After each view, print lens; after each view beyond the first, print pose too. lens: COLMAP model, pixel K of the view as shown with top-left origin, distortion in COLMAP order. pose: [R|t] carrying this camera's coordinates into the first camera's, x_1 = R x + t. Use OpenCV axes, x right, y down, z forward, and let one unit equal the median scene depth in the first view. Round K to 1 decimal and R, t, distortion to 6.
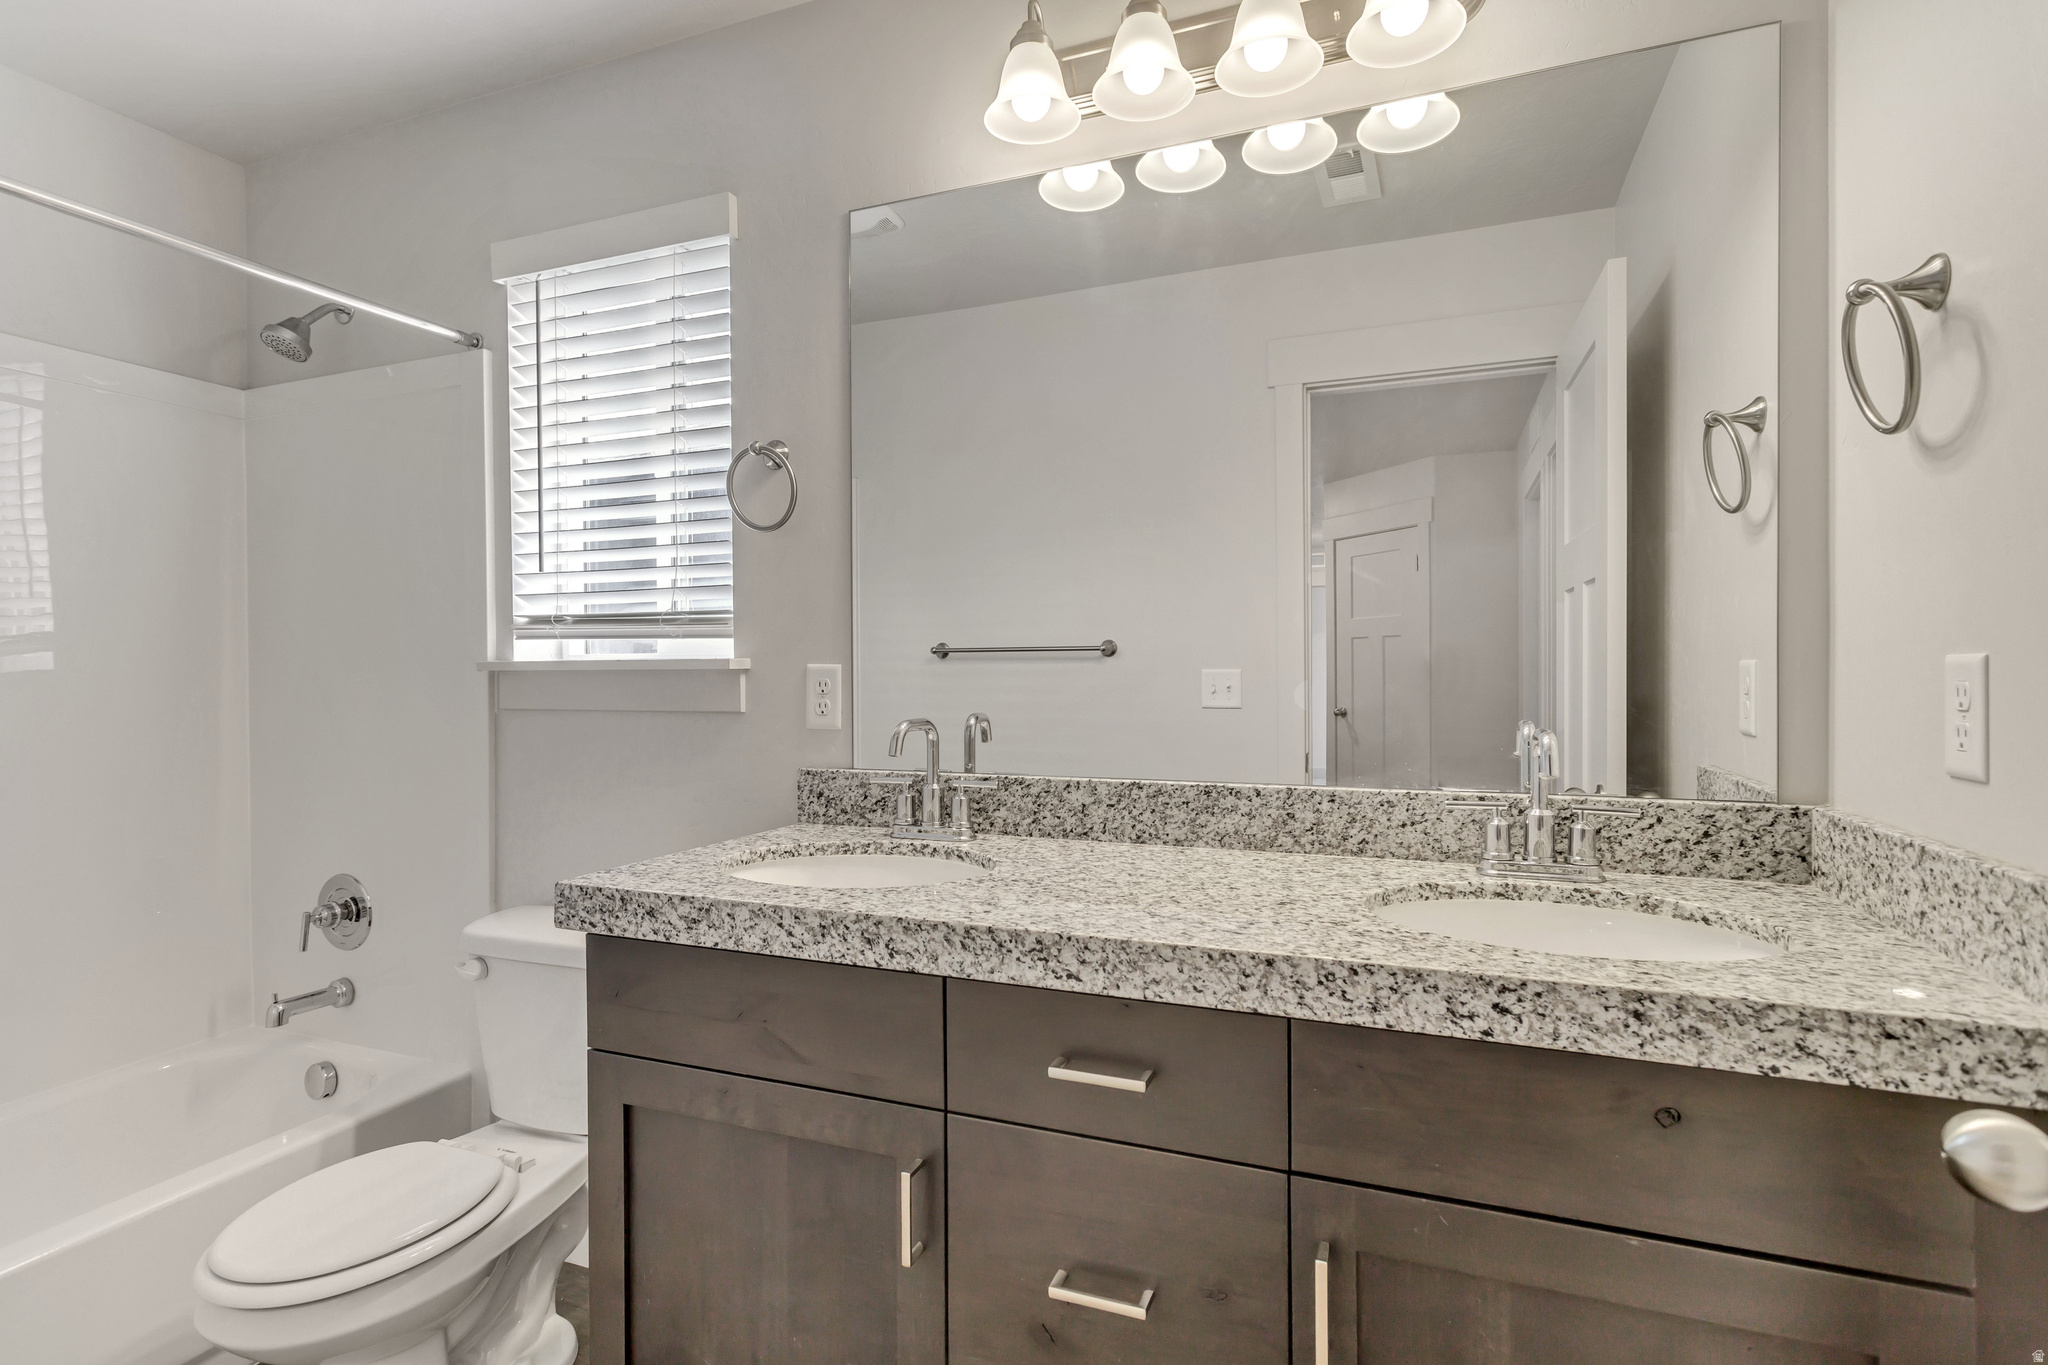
lens RADIAL K [[986.8, 0, 1018.2], [0, 986.8, 698.2], [0, 0, 1]] dist [0.004310, -0.000819]
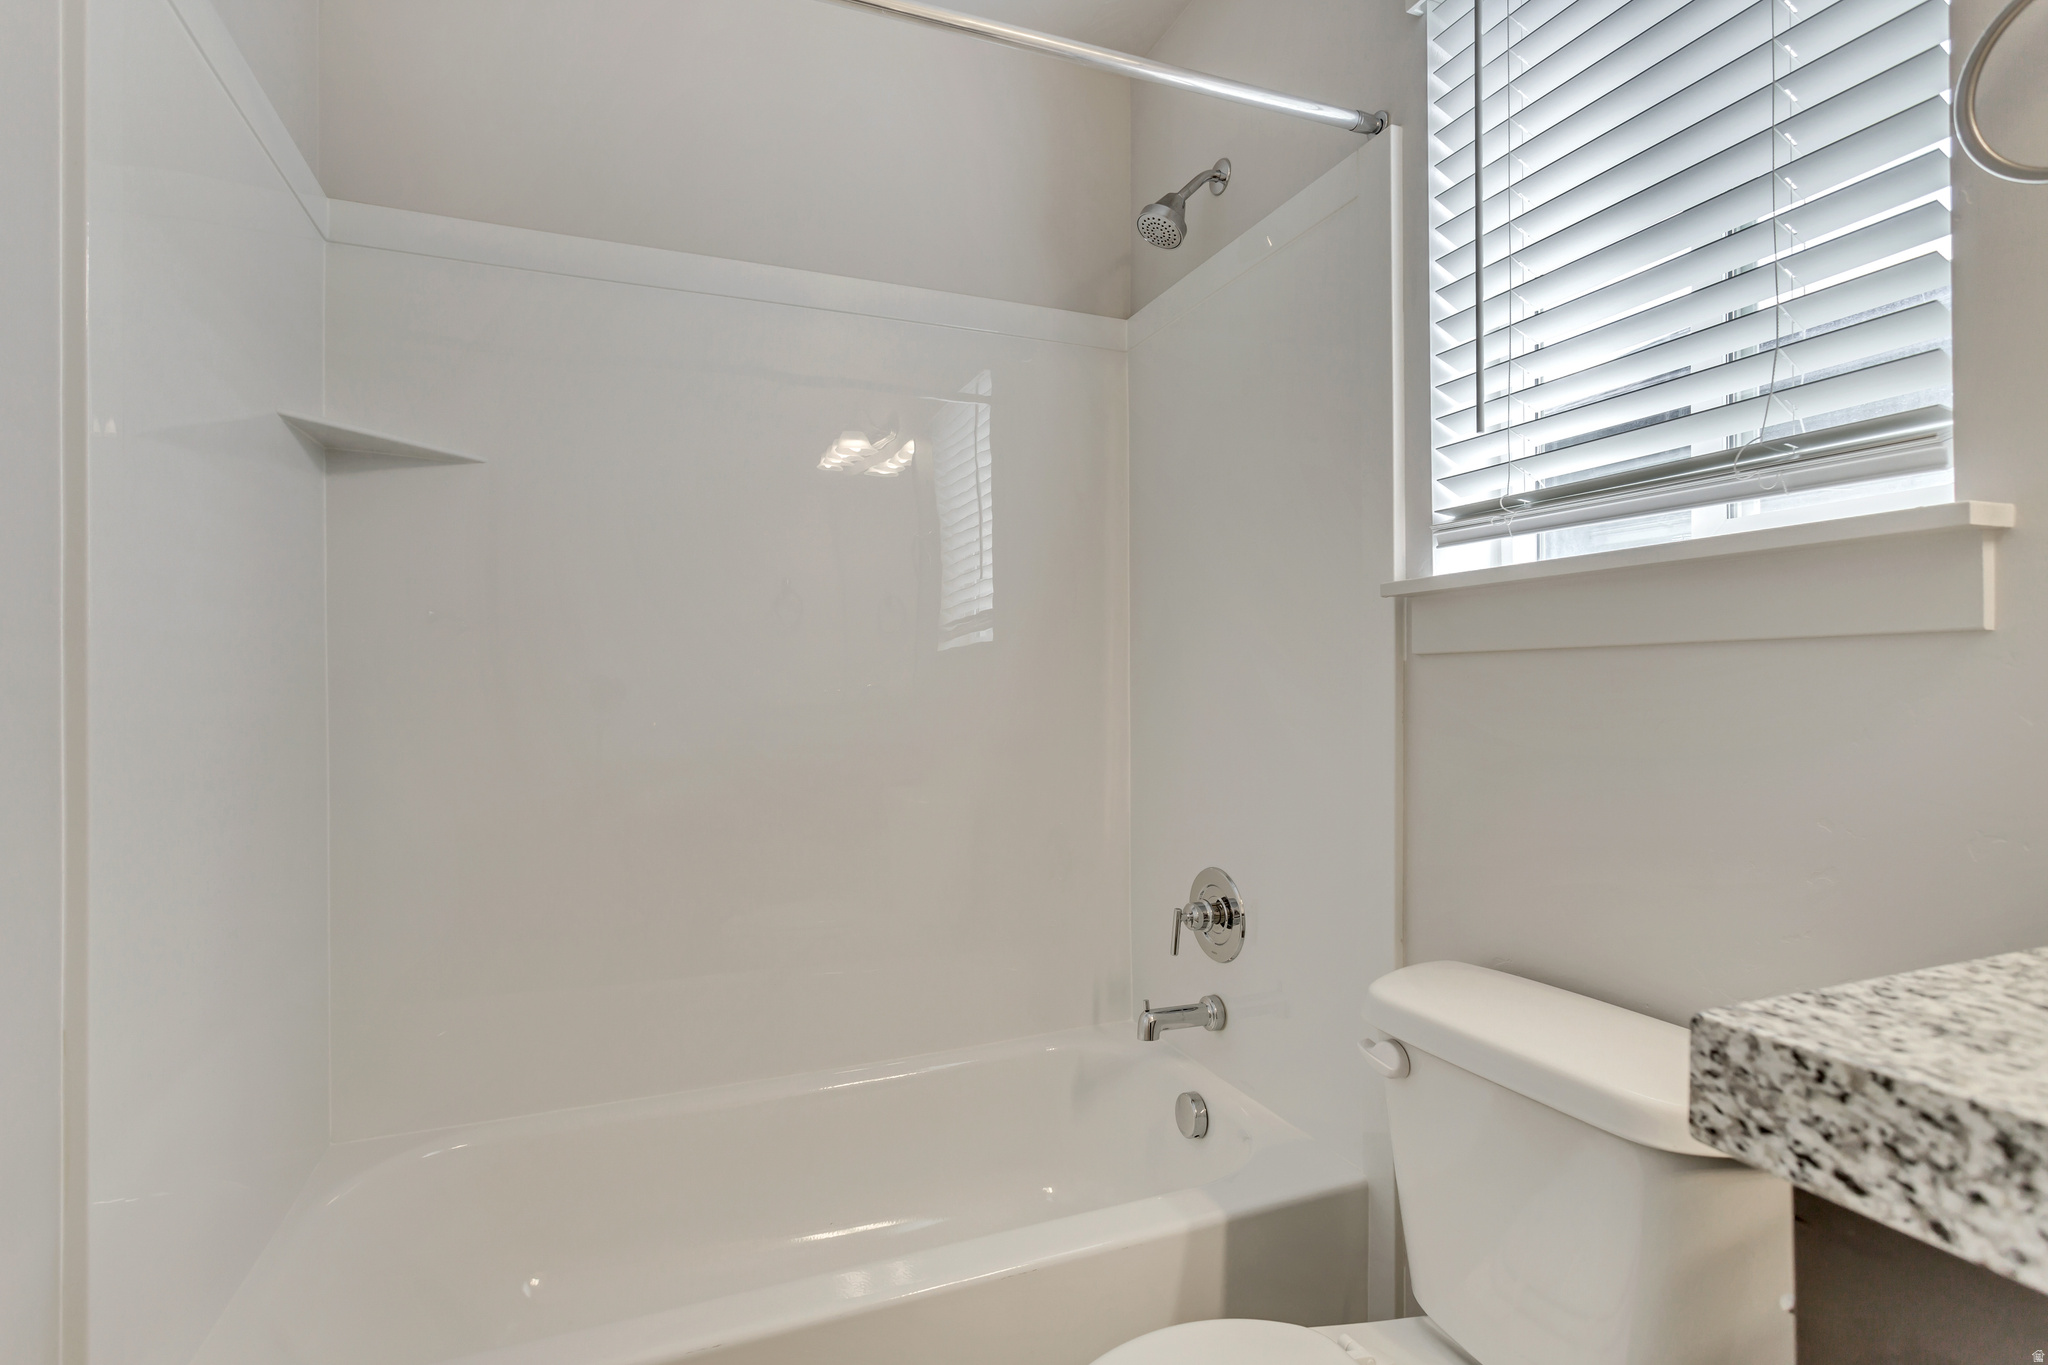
lens RADIAL K [[986.8, 0, 1013.4], [0, 986.8, 688.4], [0, 0, 1]] dist [0.004310, -0.000819]
pose [[0.691523, -0.003272, -0.722347, -0.222799], [-0.008145, 0.999891, -0.012327, 0.043681], [0.722308, 0.014407, 0.691421, 0.335473]]
